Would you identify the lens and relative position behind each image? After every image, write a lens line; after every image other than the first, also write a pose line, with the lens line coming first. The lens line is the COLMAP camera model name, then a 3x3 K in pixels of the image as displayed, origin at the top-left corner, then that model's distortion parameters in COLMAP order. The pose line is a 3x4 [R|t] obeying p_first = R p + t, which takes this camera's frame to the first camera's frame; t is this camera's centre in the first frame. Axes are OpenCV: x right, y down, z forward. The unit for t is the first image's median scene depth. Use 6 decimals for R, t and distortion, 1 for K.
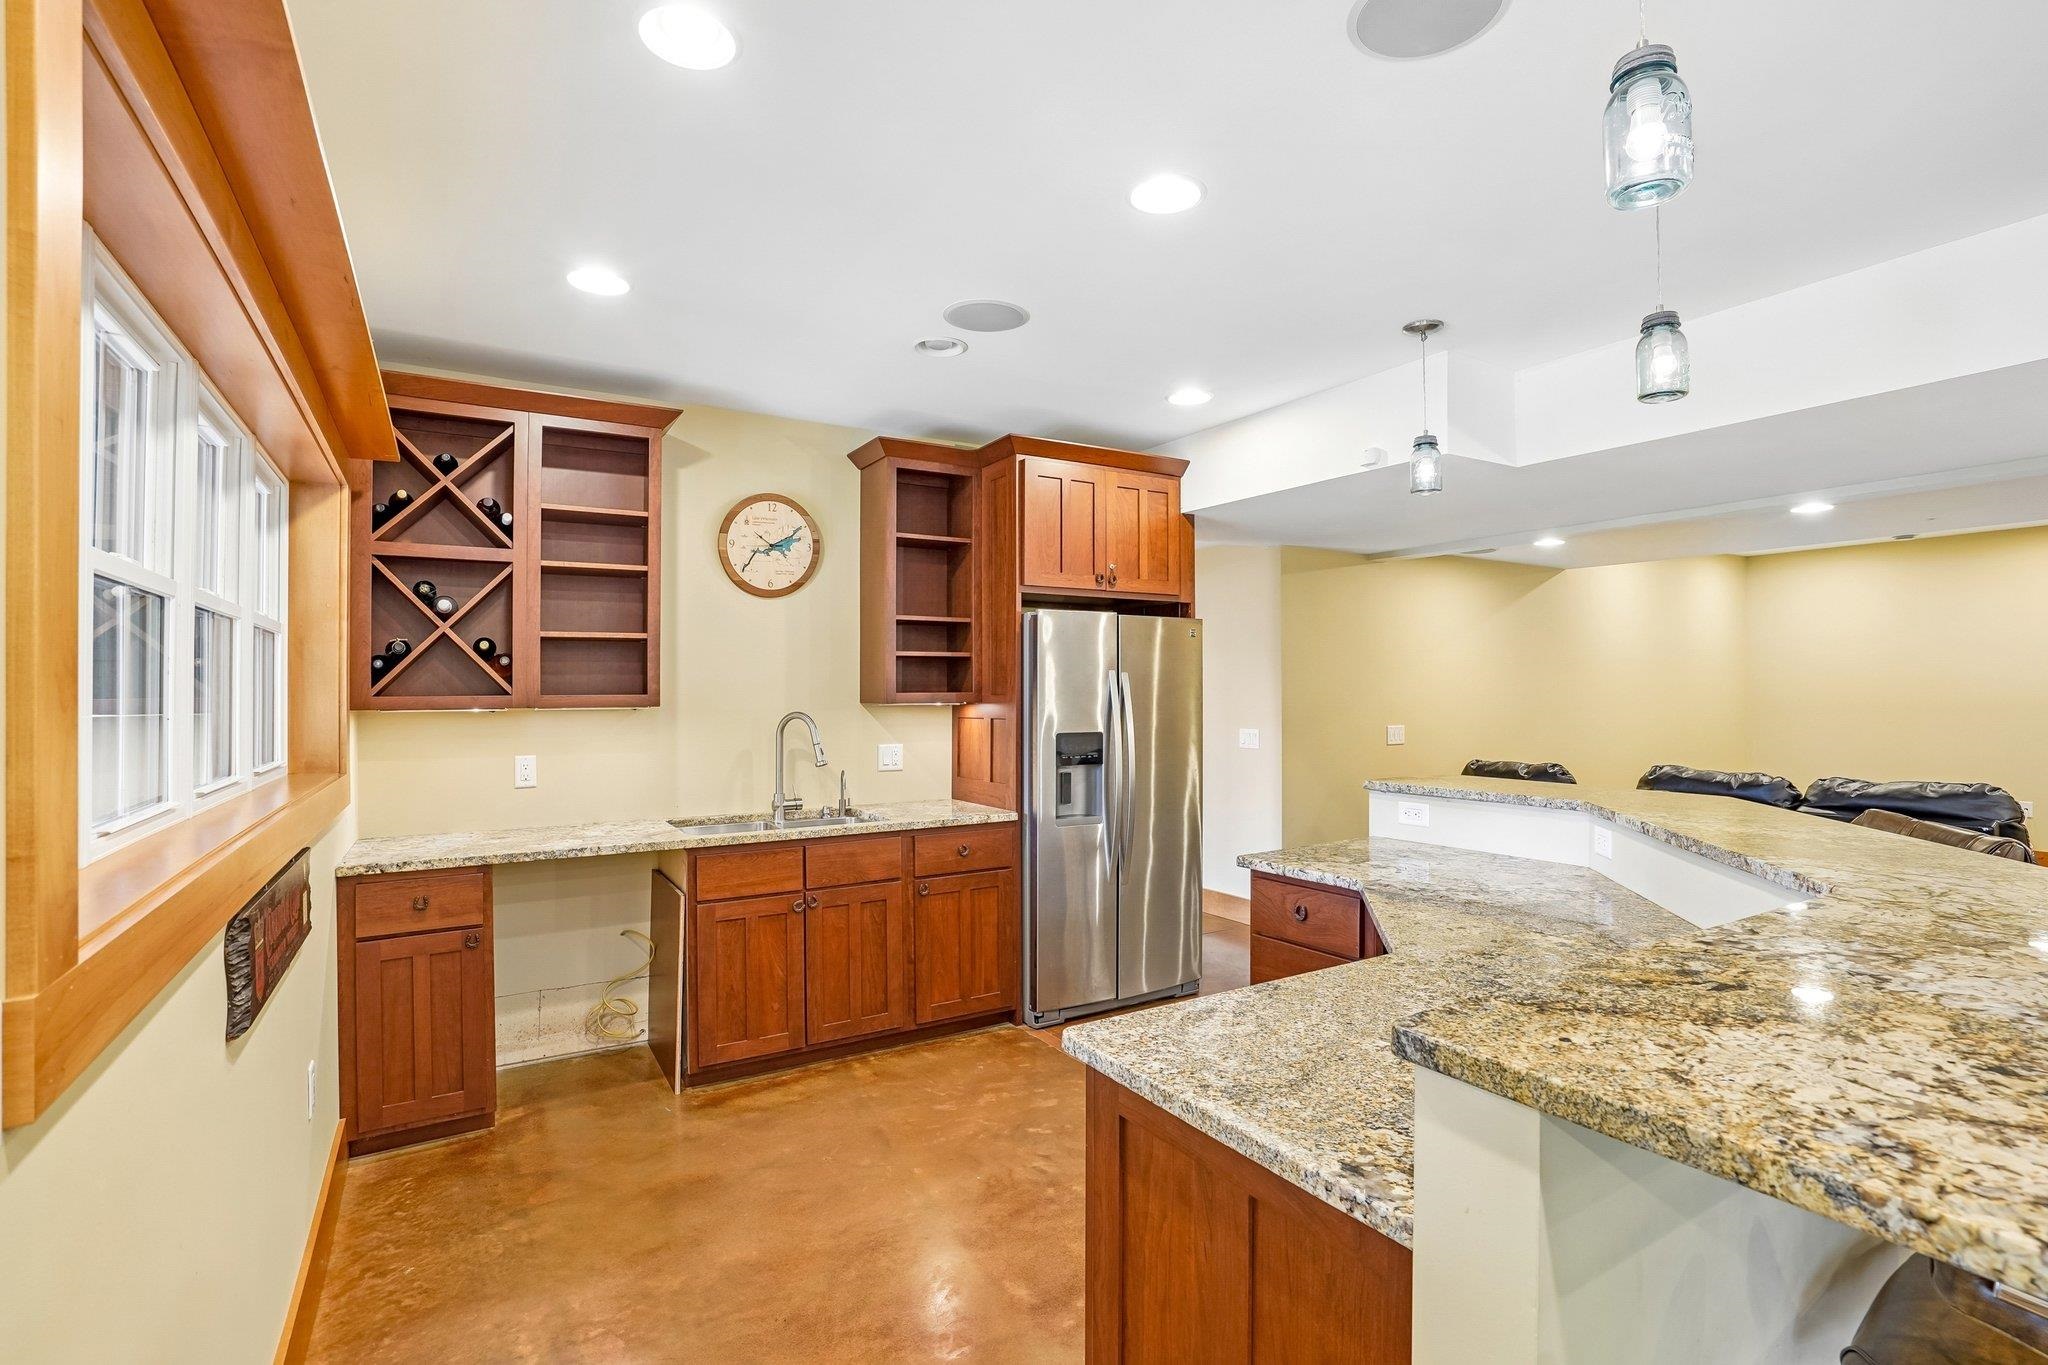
lens RADIAL K [[964.7, 0, 1040.4], [0, 964.7, 689.8], [0, 0, 1]] dist [-0.041112, 0.007032]
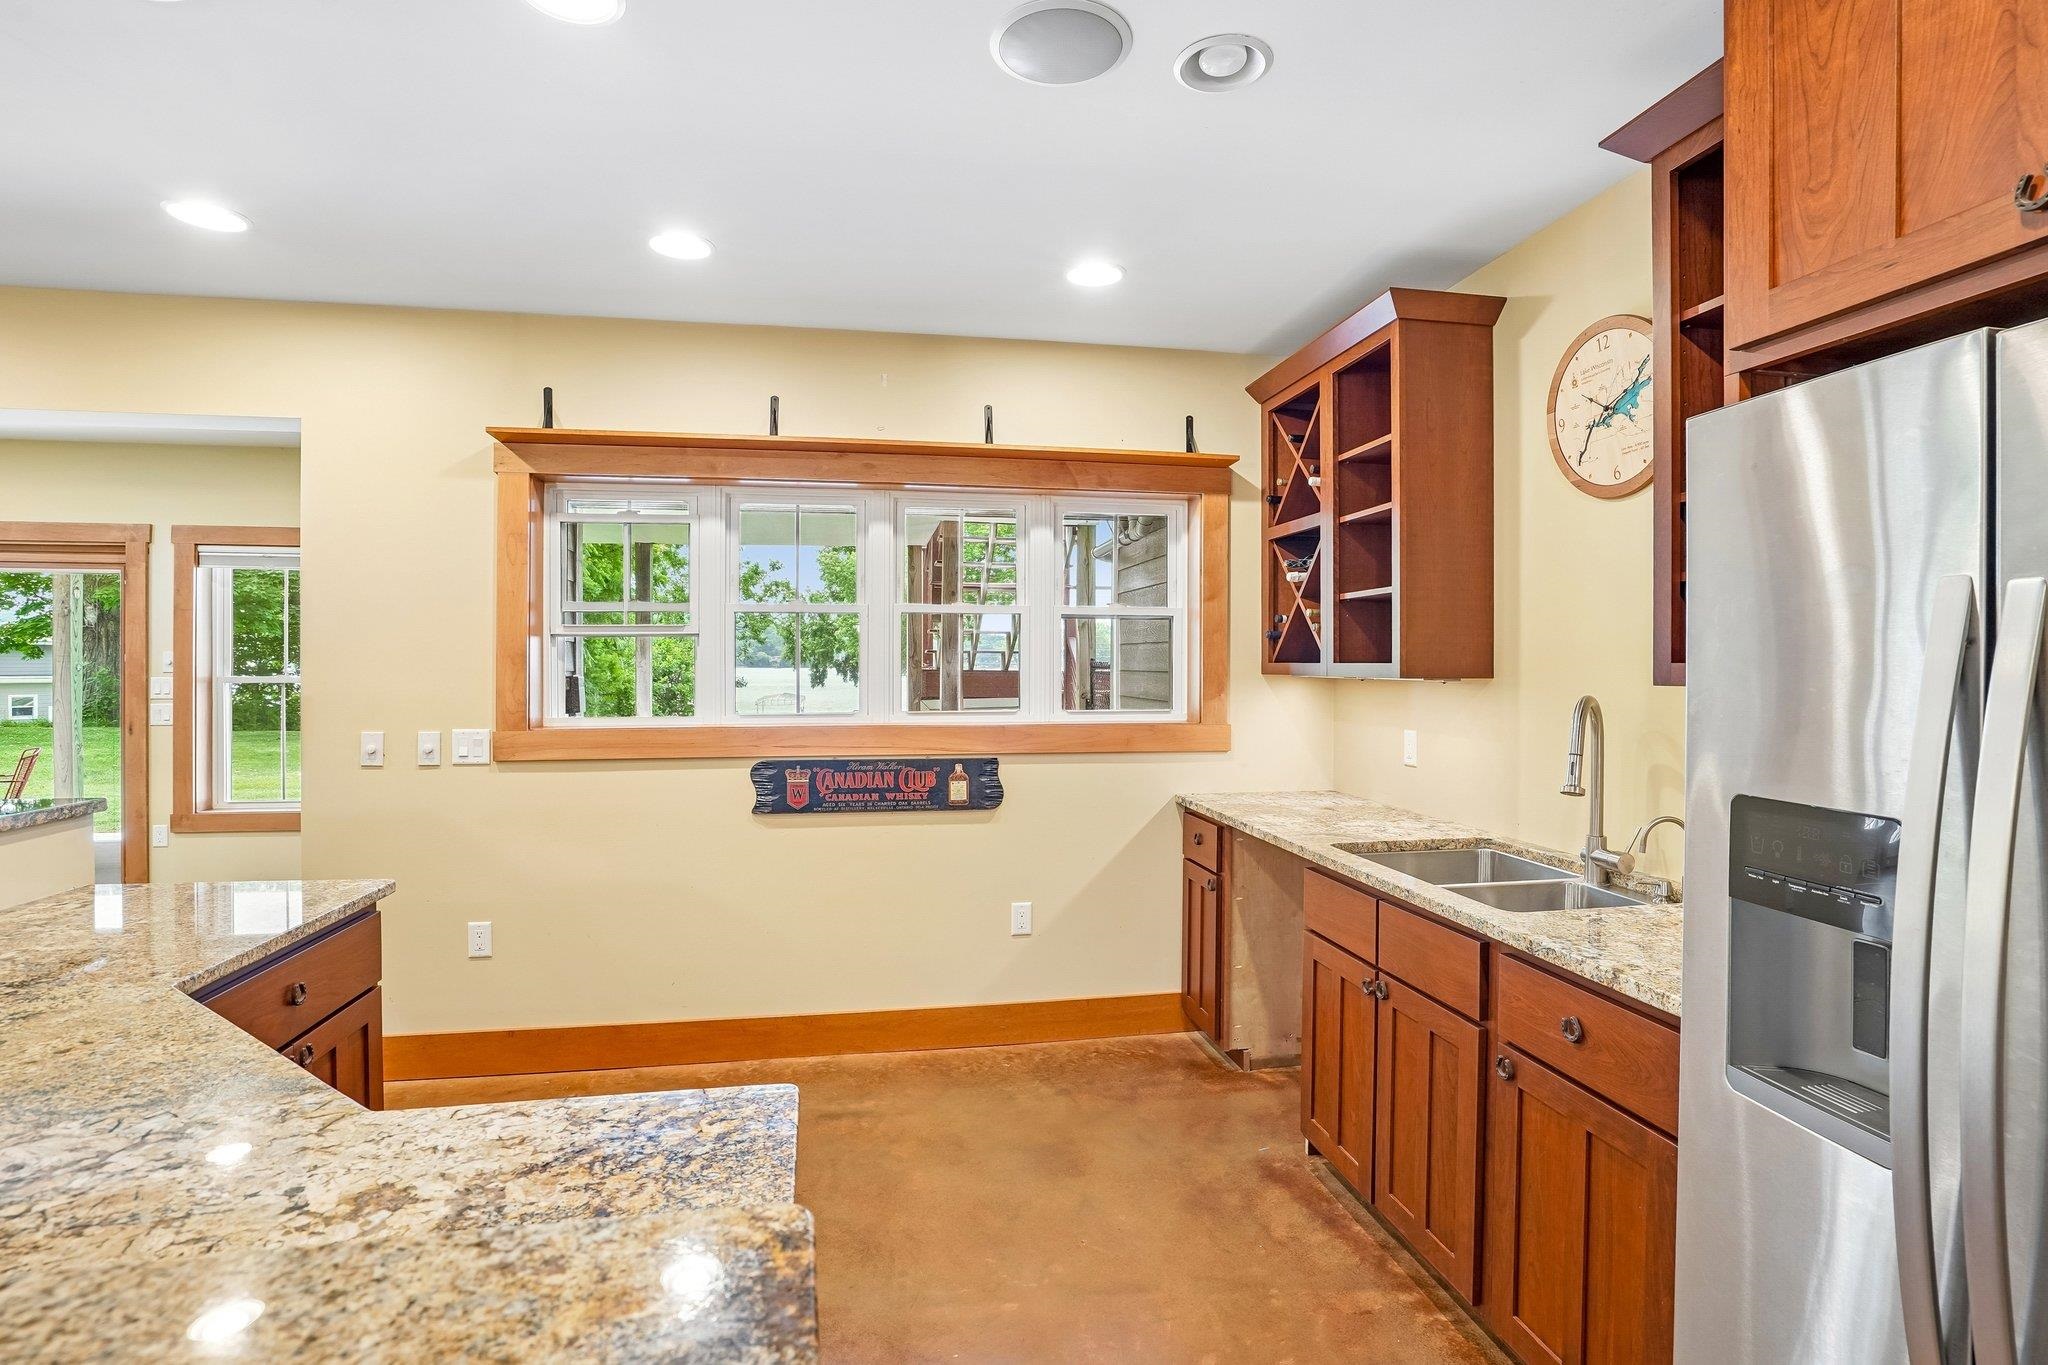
lens RADIAL K [[964.7, 0, 1032.3], [0, 964.7, 661.3], [0, 0, 1]] dist [-0.041112, 0.007032]
pose [[-0.354035, 0.003659, -0.935225, 0.452157], [0.000700, 0.999993, 0.003648, 0.000261], [0.935232, 0.000637, -0.354035, 1.044817]]
